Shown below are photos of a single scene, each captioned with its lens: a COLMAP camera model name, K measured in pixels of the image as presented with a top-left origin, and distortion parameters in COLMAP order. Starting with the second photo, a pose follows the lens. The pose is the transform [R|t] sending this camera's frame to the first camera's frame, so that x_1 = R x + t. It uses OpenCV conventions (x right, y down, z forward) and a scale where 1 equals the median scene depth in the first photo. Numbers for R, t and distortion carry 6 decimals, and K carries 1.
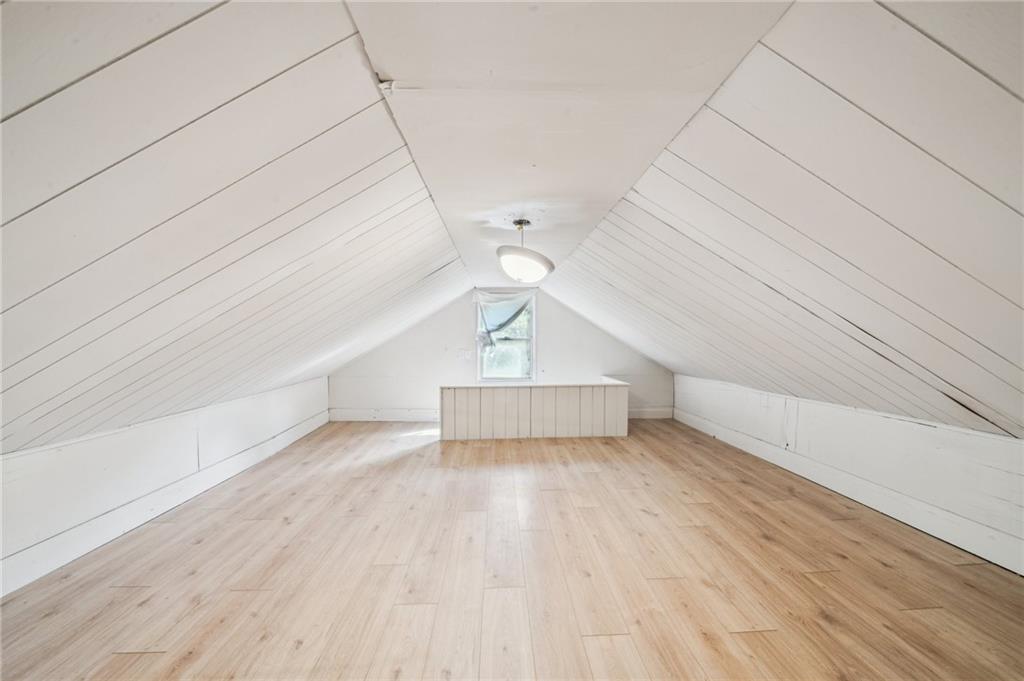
lens RADIAL K [[355.0, 0, 514.6], [0, 355.0, 344.0], [0, 0, 1]] dist [-0.001069, -0.000279]
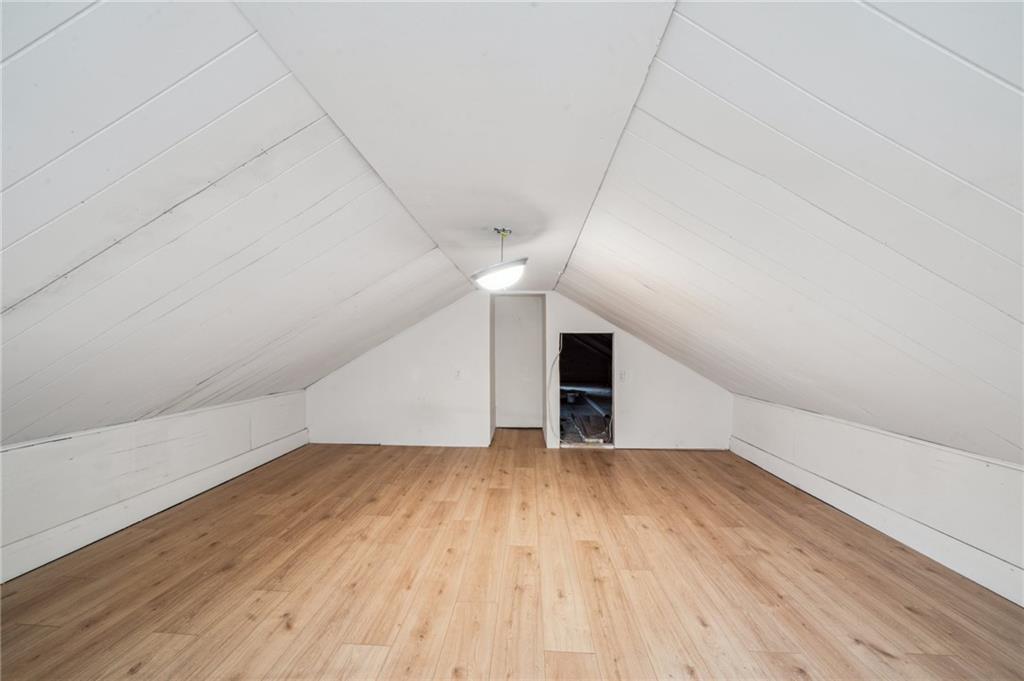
lens RADIAL K [[351.1, 0, 507.1], [0, 351.1, 339.2], [0, 0, 1]] dist [-0.000568, -0.000054]
pose [[-0.993717, -0.000073, 0.111922, -0.051198], [-0.000610, 0.999988, -0.004762, -0.016385], [-0.111920, -0.004800, -0.993706, 1.003422]]
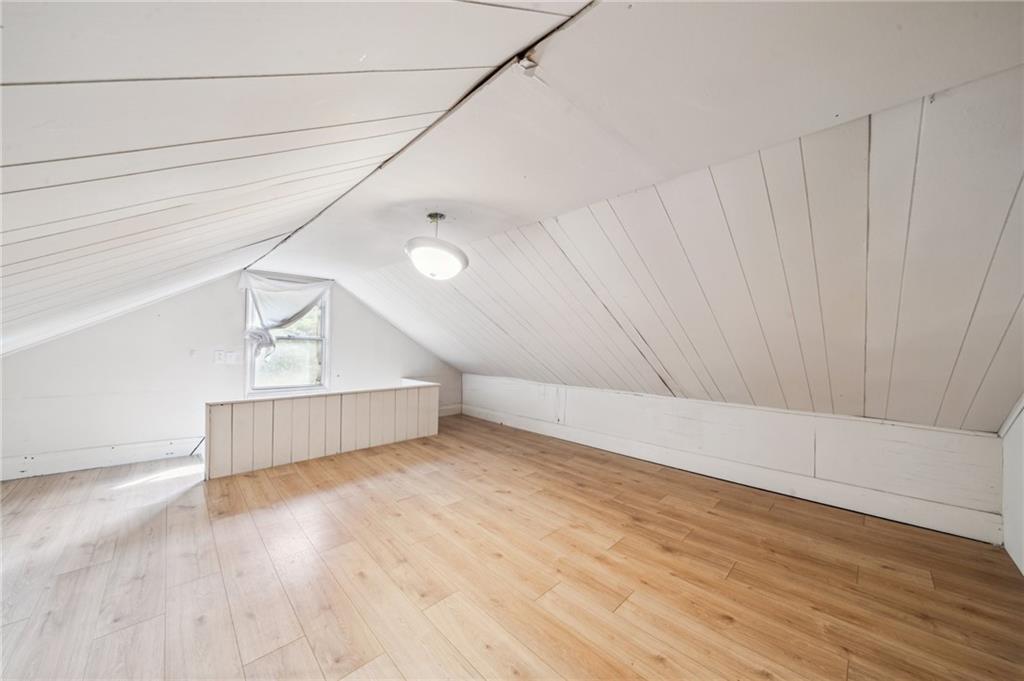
lens RADIAL K [[355.0, 0, 514.6], [0, 355.0, 344.0], [0, 0, 1]] dist [-0.001069, -0.000279]
pose [[0.743378, 0.016572, 0.668666, -0.235614], [-0.009172, 0.999852, -0.014583, 0.007769], [-0.668809, 0.004708, 0.743420, 0.074177]]
